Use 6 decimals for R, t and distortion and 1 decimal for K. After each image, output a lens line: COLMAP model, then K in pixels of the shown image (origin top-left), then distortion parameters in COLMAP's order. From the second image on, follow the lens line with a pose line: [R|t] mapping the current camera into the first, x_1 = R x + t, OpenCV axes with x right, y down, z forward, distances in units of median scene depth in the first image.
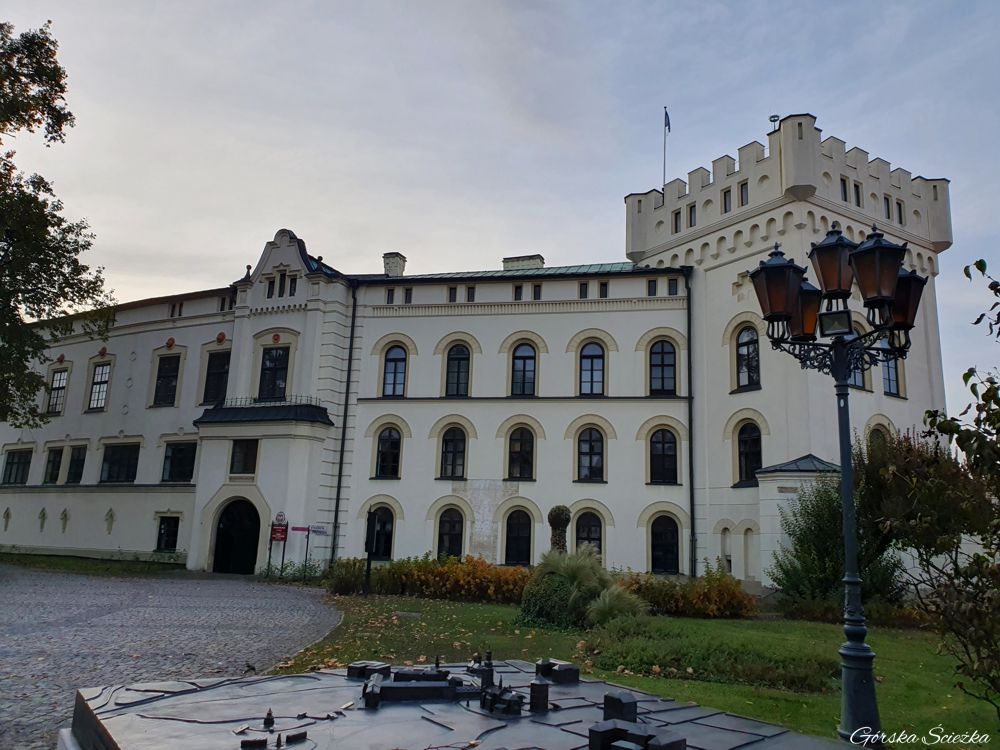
lens RADIAL K [[762.3, 0, 500.9], [0, 762.3, 374.5], [0, 0, 1]] dist [0.029504, -0.006139]
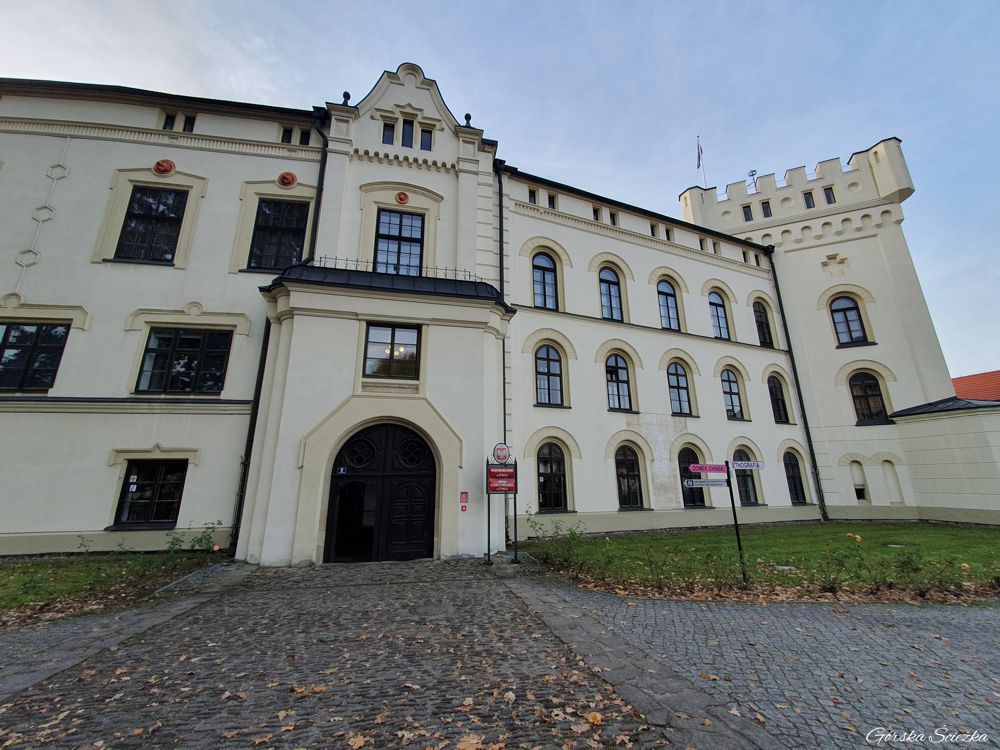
lens RADIAL K [[404.8, 0, 498.7], [0, 404.8, 372.1], [0, 0, 1]] dist [0.002742, 0.000251]
pose [[0.823885, 0.113367, 0.555303, -0.408911], [-0.080693, 0.993272, -0.083058, 0.133328], [-0.560983, 0.023621, 0.827490, 0.653309]]
